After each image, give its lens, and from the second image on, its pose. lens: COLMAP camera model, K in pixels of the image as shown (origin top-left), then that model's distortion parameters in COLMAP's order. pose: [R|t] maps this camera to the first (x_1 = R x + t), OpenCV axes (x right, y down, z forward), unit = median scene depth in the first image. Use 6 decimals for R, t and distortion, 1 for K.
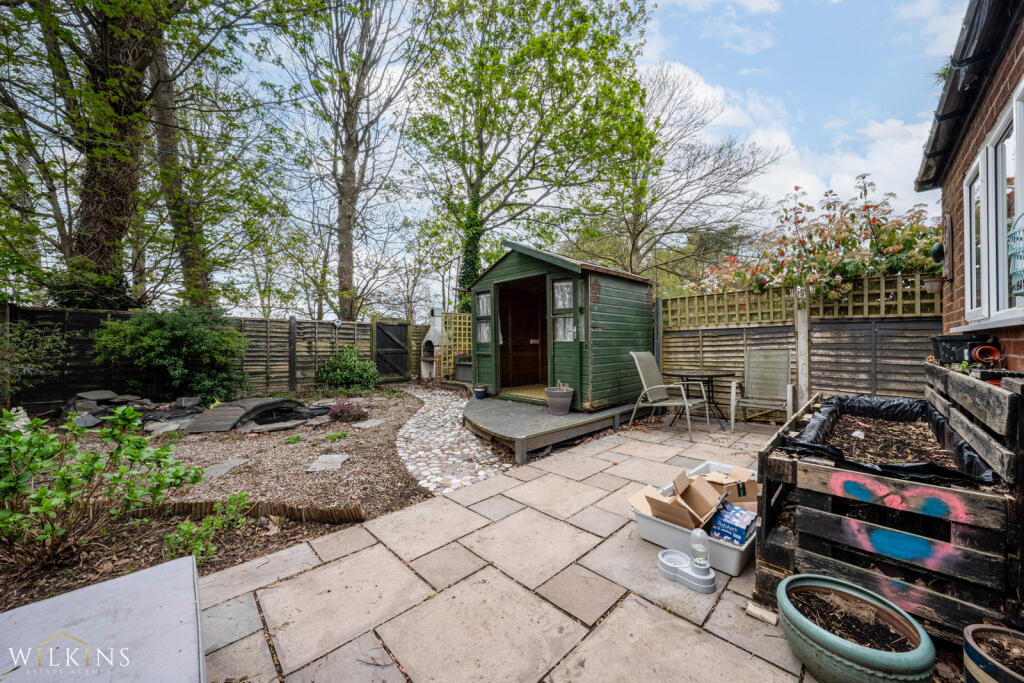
lens RADIAL K [[353.0, 0, 513.2], [0, 353.0, 344.7], [0, 0, 1]] dist [-0.001323, -0.000012]
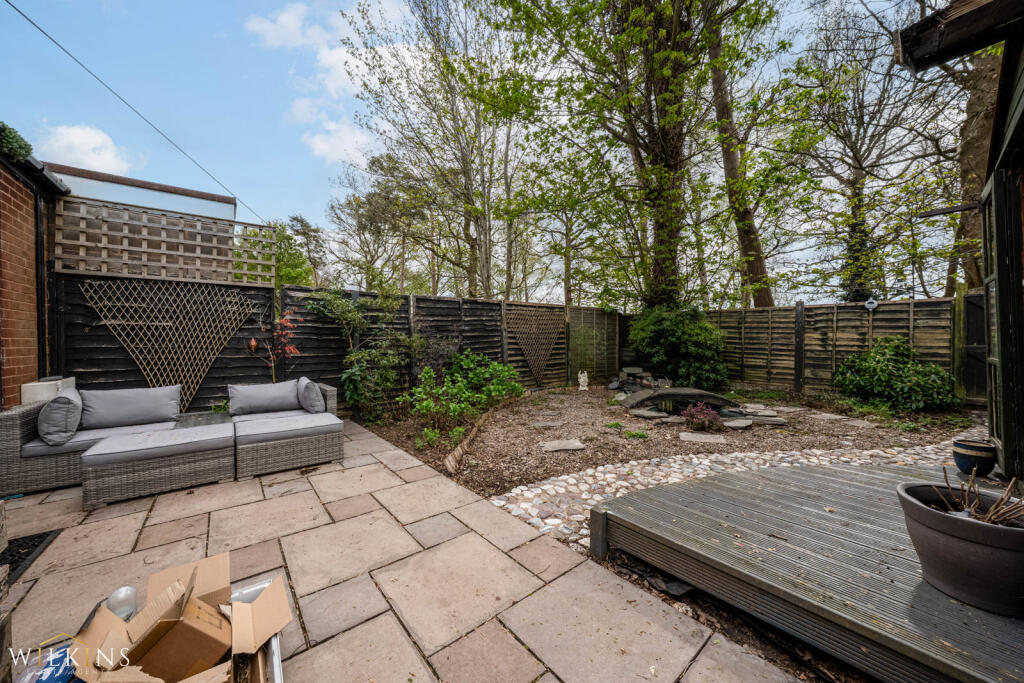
lens RADIAL K [[353.0, 0, 511.3], [0, 353.0, 338.1], [0, 0, 1]] dist [-0.001323, -0.000012]
pose [[-0.071375, 0.005581, -0.997434, 0.260345], [0.005356, 0.999972, 0.005212, -0.004183], [0.997435, -0.004970, -0.071403, 0.402270]]
